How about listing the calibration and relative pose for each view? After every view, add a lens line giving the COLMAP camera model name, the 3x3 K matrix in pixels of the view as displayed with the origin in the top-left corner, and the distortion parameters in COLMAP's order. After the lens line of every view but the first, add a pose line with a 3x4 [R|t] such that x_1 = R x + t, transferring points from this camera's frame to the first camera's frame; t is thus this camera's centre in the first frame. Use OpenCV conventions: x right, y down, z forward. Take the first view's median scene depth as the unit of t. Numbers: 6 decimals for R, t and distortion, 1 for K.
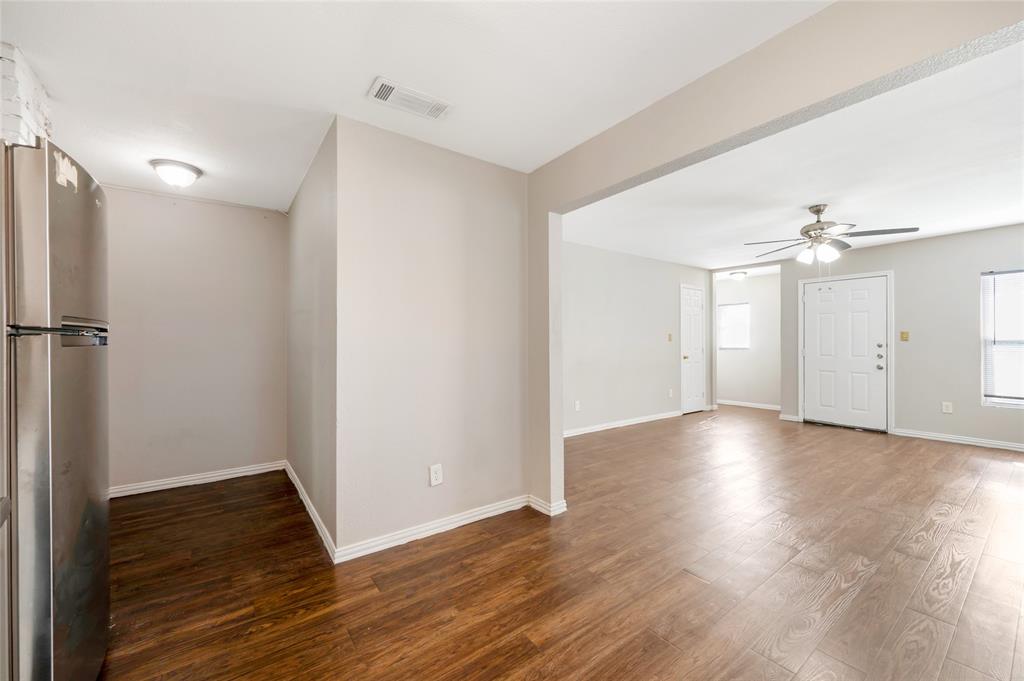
lens RADIAL K [[401.4, 0, 517.9], [0, 401.4, 341.5], [0, 0, 1]] dist [0.001123, 0.000166]
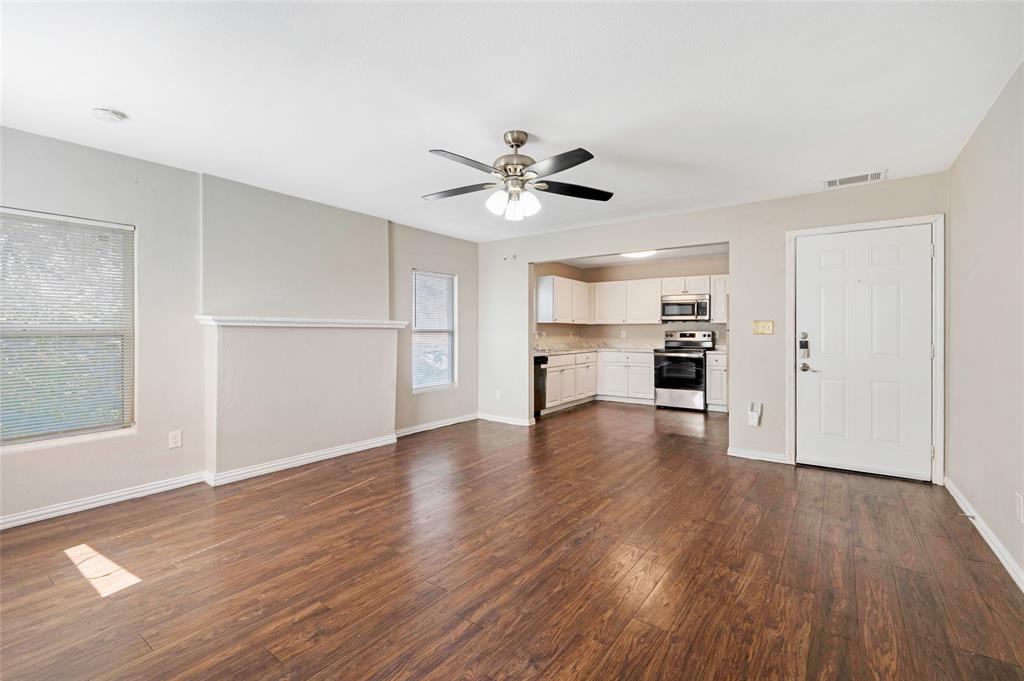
lens RADIAL K [[451.1, 0, 517.8], [0, 451.1, 330.7], [0, 0, 1]] dist [0.001439, 0.000127]
pose [[-0.950977, 0.002220, -0.309255, 0.716363], [0.003076, 0.999993, -0.002280, -0.002839], [0.309247, -0.003119, -0.950977, 1.254464]]
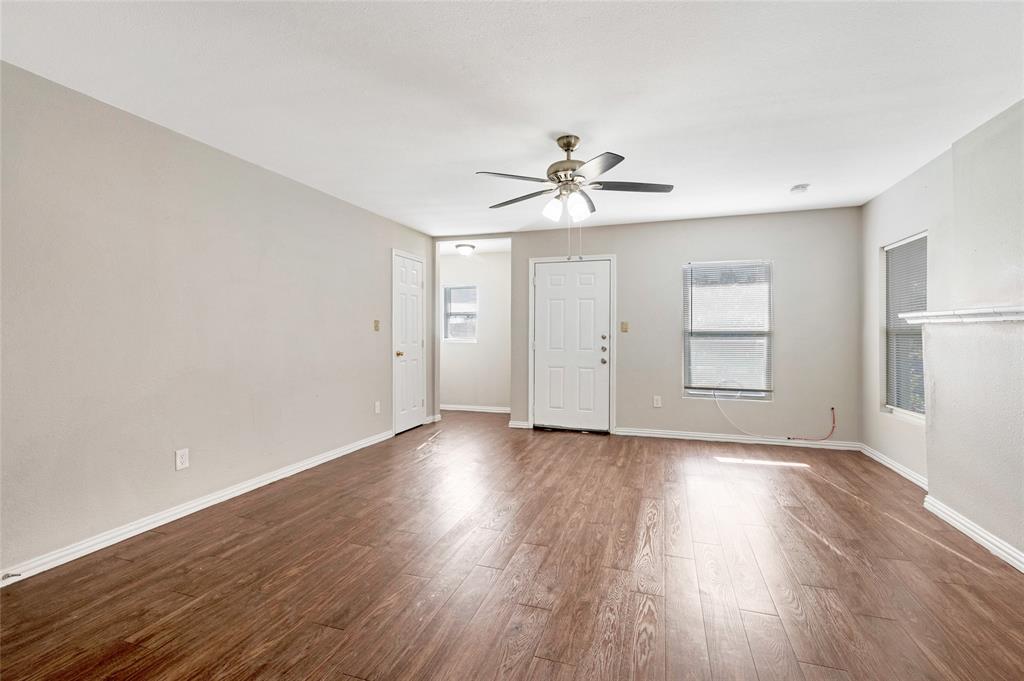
lens RADIAL K [[448.1, 0, 515.2], [0, 448.1, 335.7], [0, 0, 1]] dist [0.000896, 0.000042]
pose [[0.815839, -0.000691, 0.578278, 0.161978], [-0.005577, 0.999943, 0.009062, -0.000964], [-0.578252, -0.010618, 0.815789, 0.302036]]
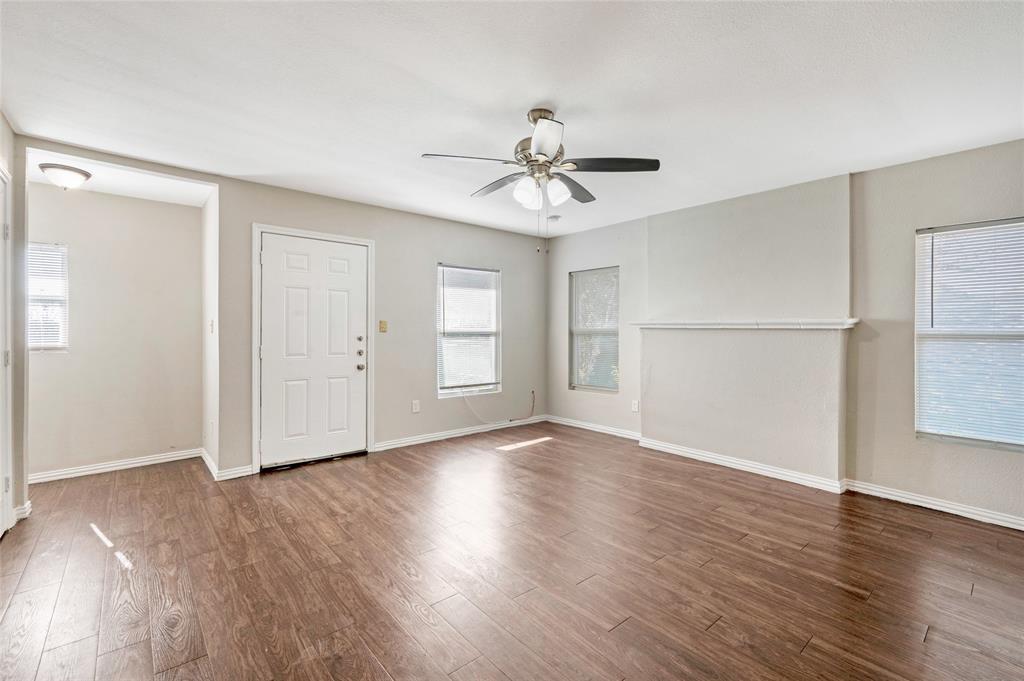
lens RADIAL K [[449.9, 0, 512.0], [0, 449.9, 340.5], [0, 0, 1]] dist [0.012481, -0.000145]
pose [[-0.069460, -0.012618, 0.997505, 0.047340], [-0.004569, 0.999914, 0.012330, 0.002771], [-0.997574, -0.003701, -0.069512, 0.790994]]
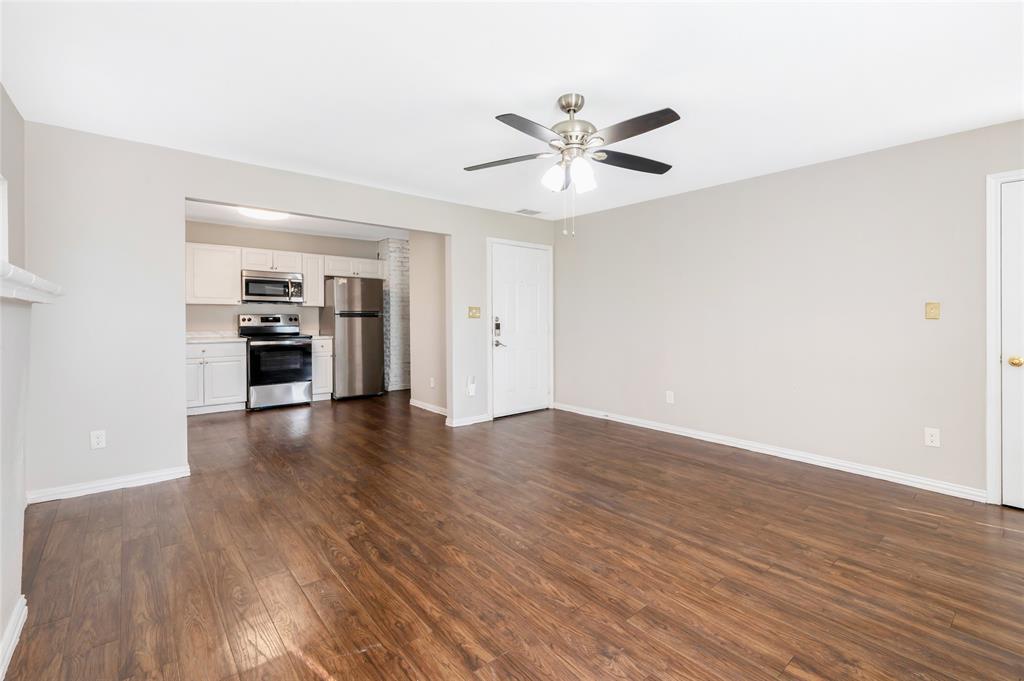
lens RADIAL K [[459.0, 0, 520.3], [0, 459.0, 324.2], [0, 0, 1]] dist [0.000689, 0.000097]
pose [[0.074858, 0.022237, -0.996946, 1.049088], [-0.002865, 0.999752, 0.022084, -0.006715], [0.997190, 0.001203, 0.074904, 0.626608]]
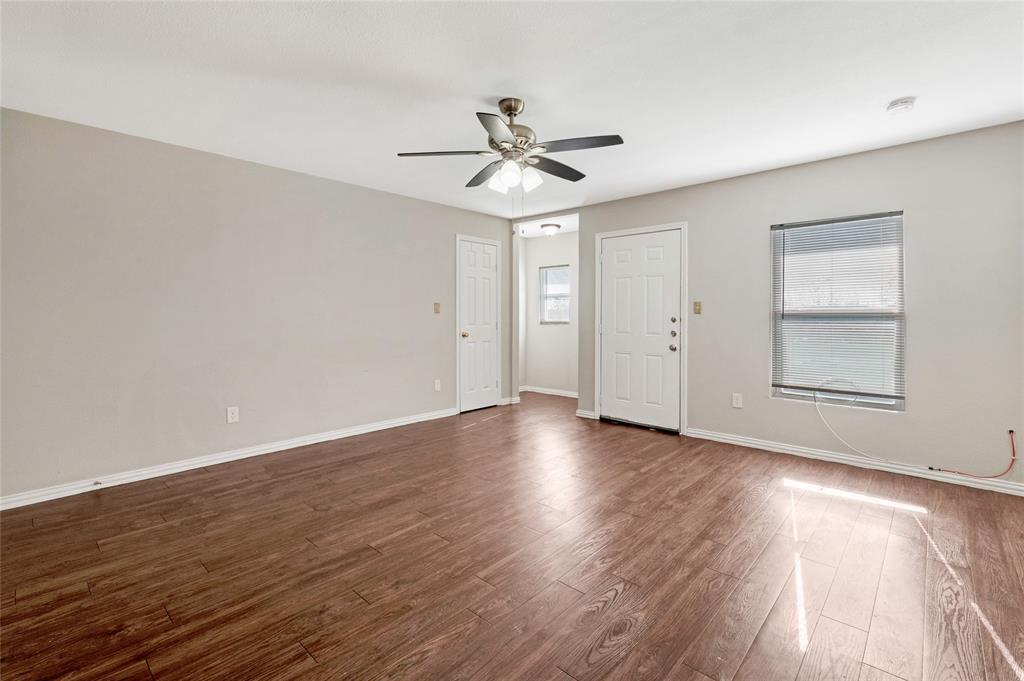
lens RADIAL K [[453.9, 0, 516.9], [0, 453.9, 316.4], [0, 0, 1]] dist [0.000638, 0.000055]
pose [[0.982111, 0.002344, 0.188287, 0.452651], [-0.003877, 0.999962, 0.007774, -0.001948], [-0.188262, -0.008364, 0.982083, 0.210226]]
